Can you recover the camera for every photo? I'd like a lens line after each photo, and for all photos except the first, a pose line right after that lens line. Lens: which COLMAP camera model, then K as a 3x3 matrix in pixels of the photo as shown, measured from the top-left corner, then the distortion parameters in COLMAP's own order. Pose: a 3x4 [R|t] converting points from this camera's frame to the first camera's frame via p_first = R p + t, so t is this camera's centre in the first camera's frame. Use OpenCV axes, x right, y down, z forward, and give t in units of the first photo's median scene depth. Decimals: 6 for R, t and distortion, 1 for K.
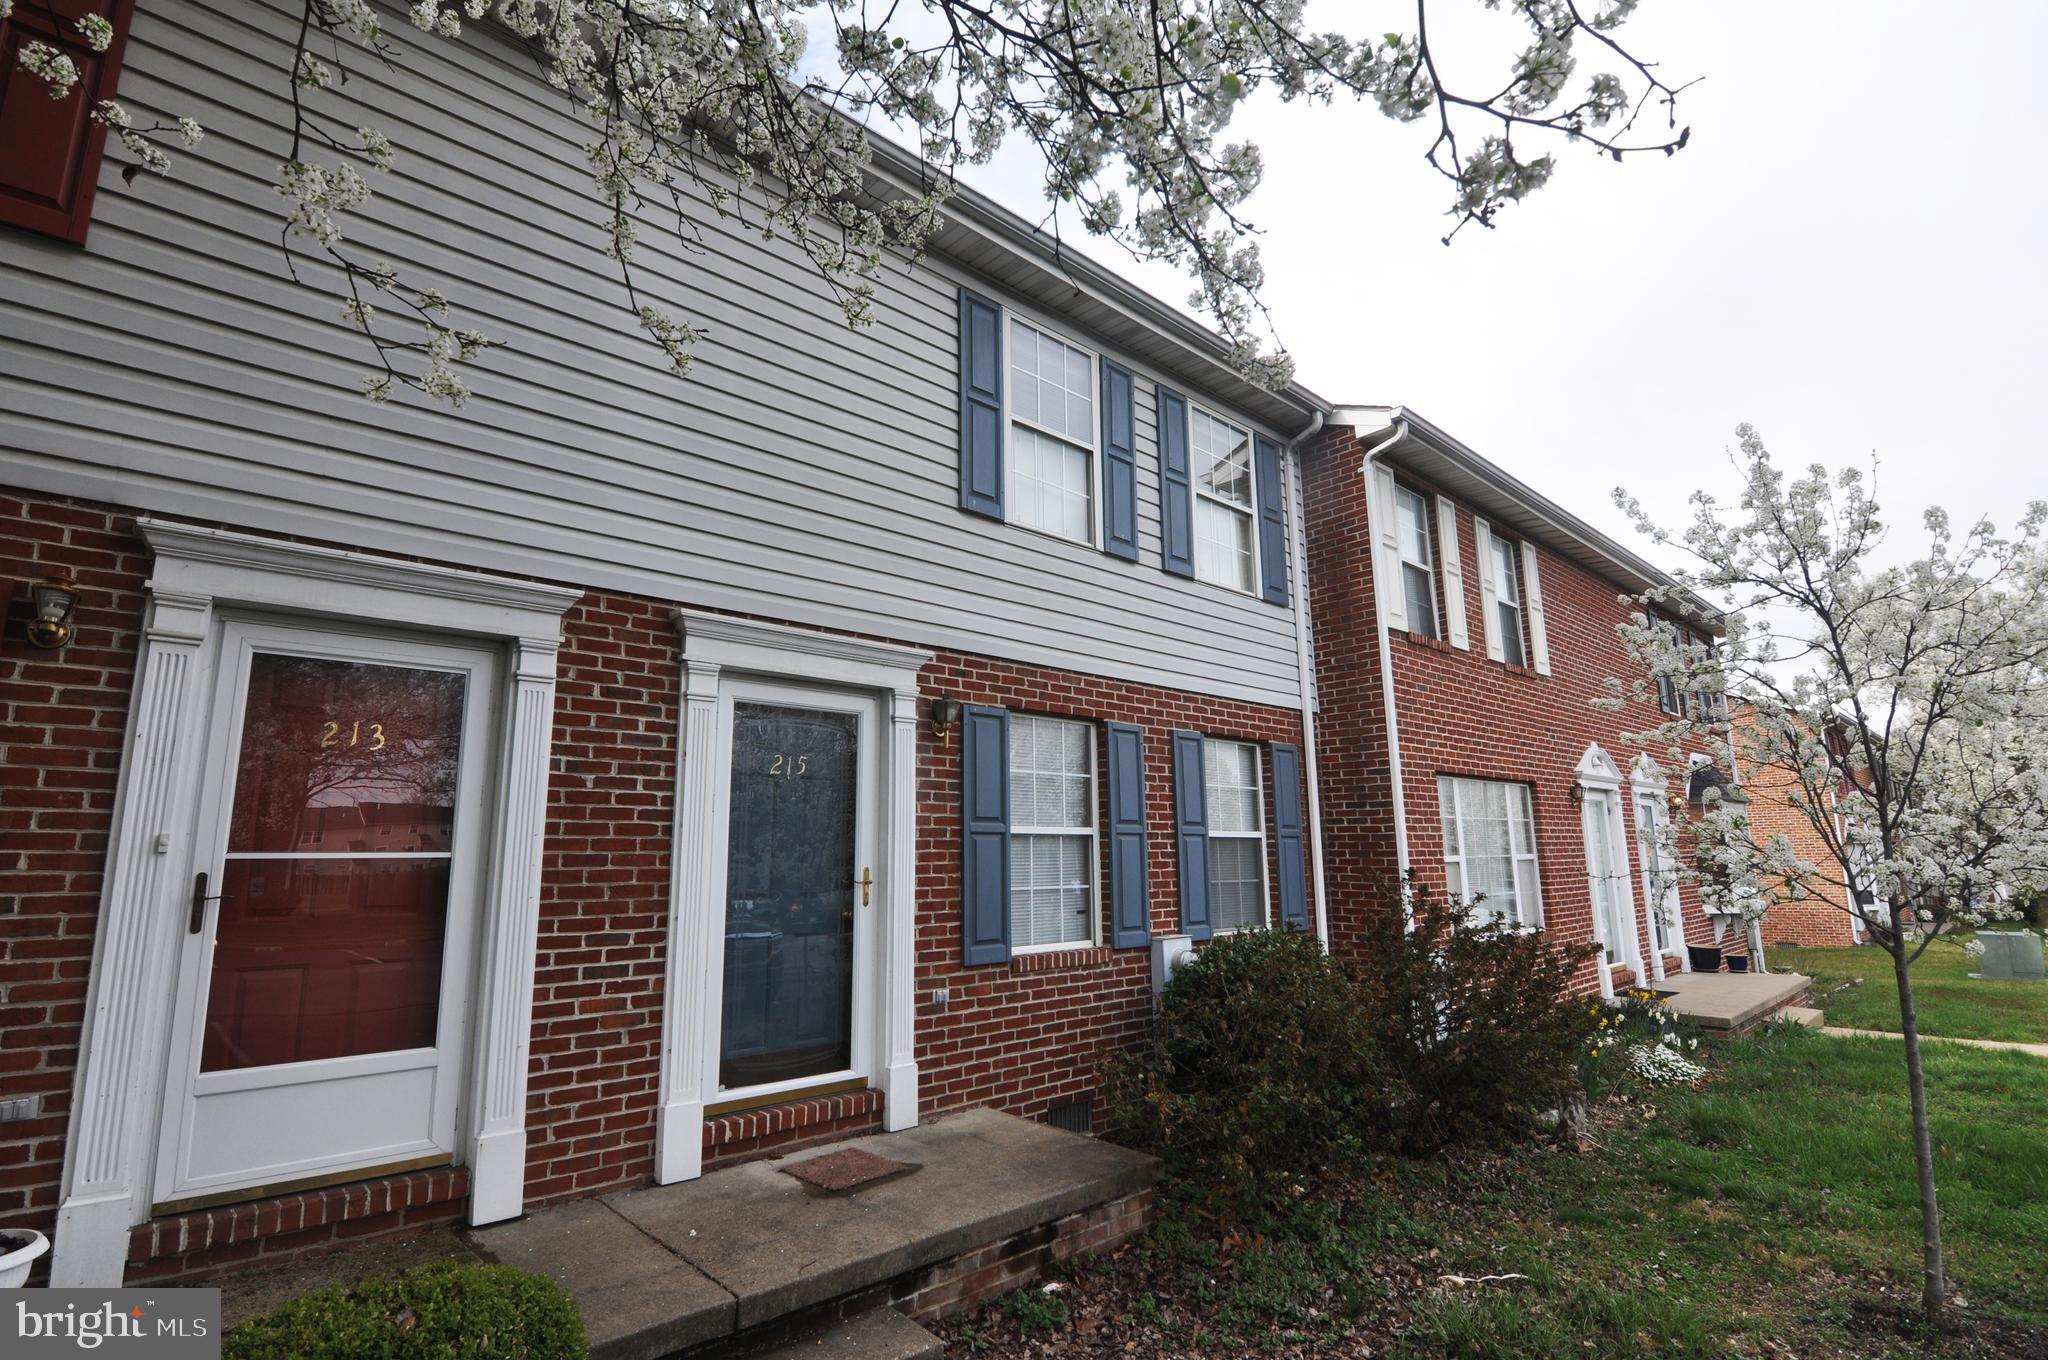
lens RADIAL K [[989.9, 0, 1020.4], [0, 989.9, 672.8], [0, 0, 1]] dist [-0.003911, -0.011723]
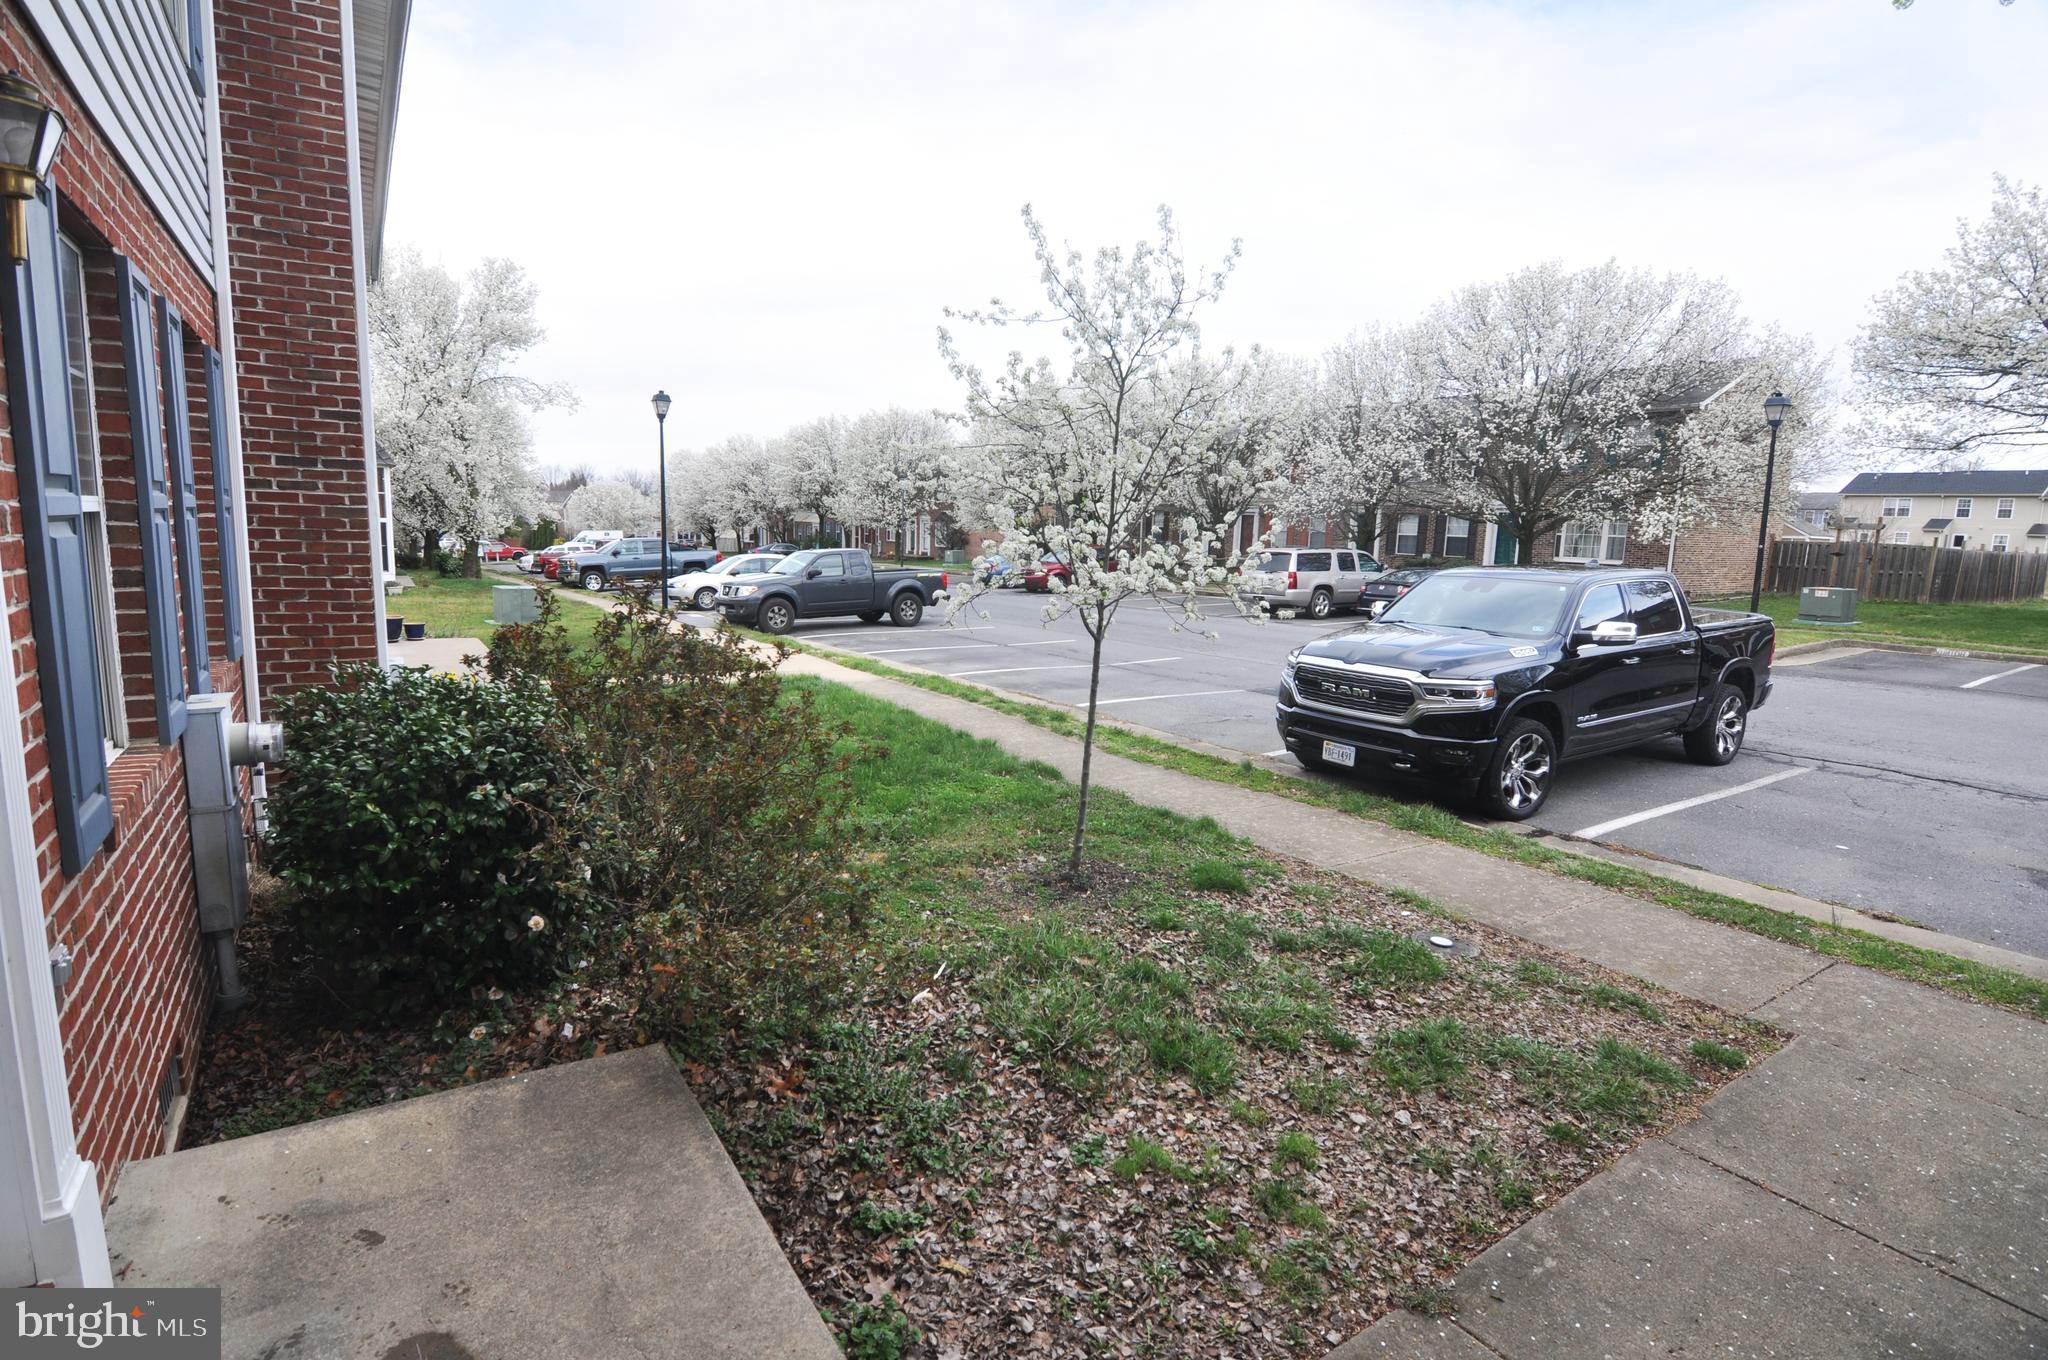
lens RADIAL K [[989.9, 0, 1011.5], [0, 989.9, 664.8], [0, 0, 1]] dist [-0.003911, -0.011723]
pose [[0.177054, -0.124767, 0.976261, -0.407592], [-0.213086, 0.963545, 0.161787, 0.100329], [-0.960857, -0.236673, 0.144014, 0.734722]]
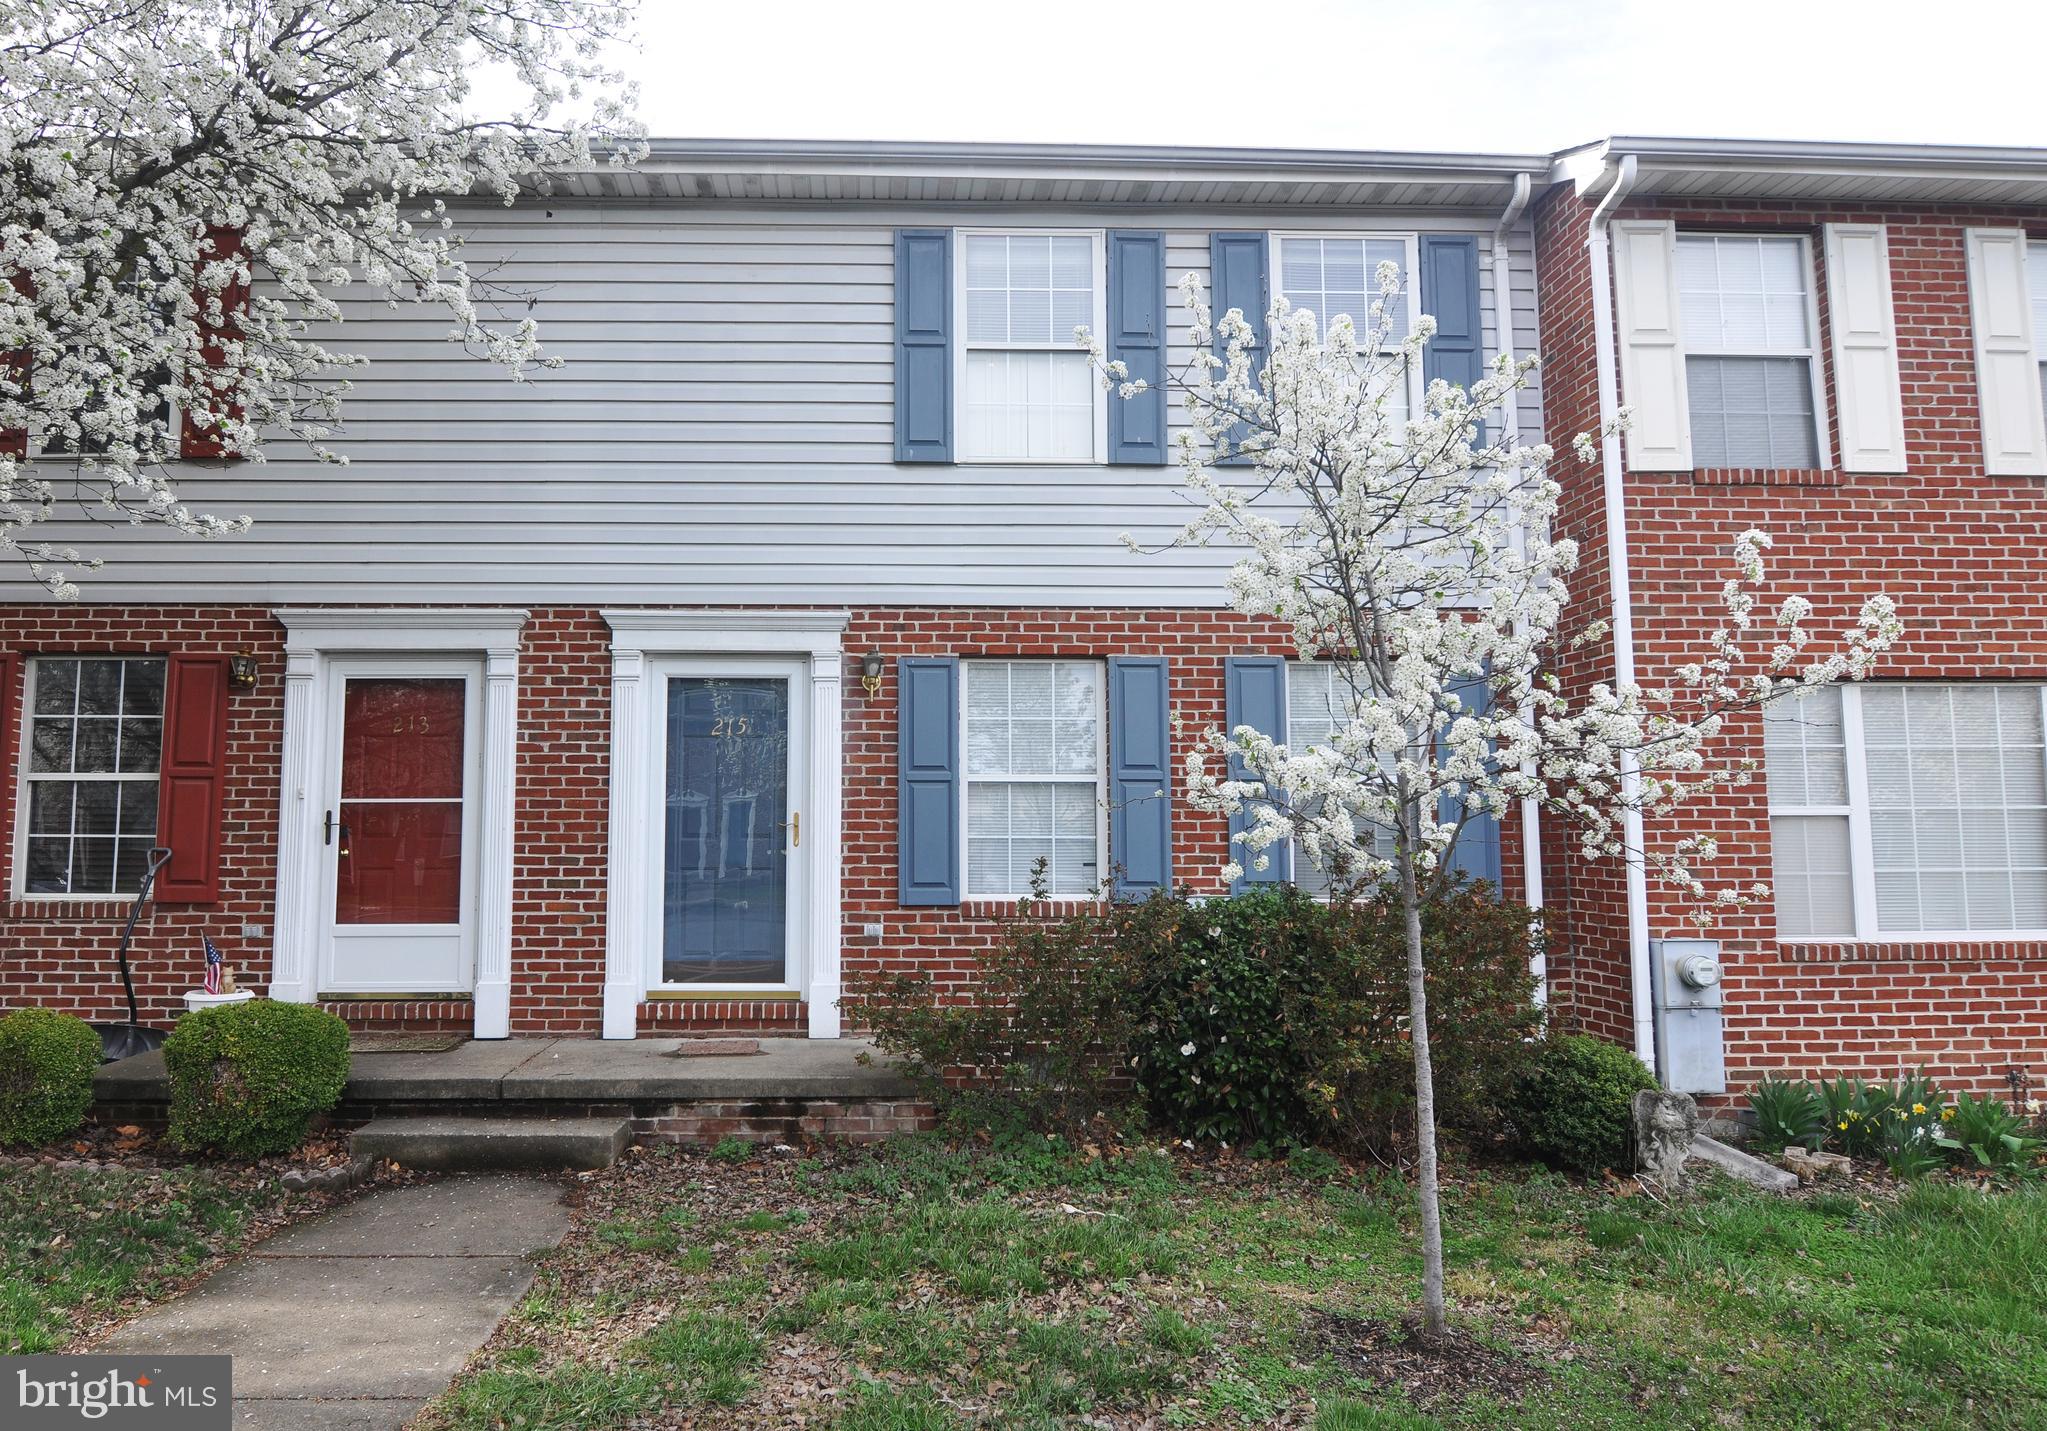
lens RADIAL K [[1316.6, 0, 895.1], [0, 1316.6, 742.5], [0, 0, 1]] dist [-0.007772, -0.009827]
pose [[0.744360, -0.048833, -0.665991, 1.045543], [0.116185, 0.991582, 0.057150, 0.050658], [0.657594, -0.119919, 0.743768, -0.033652]]
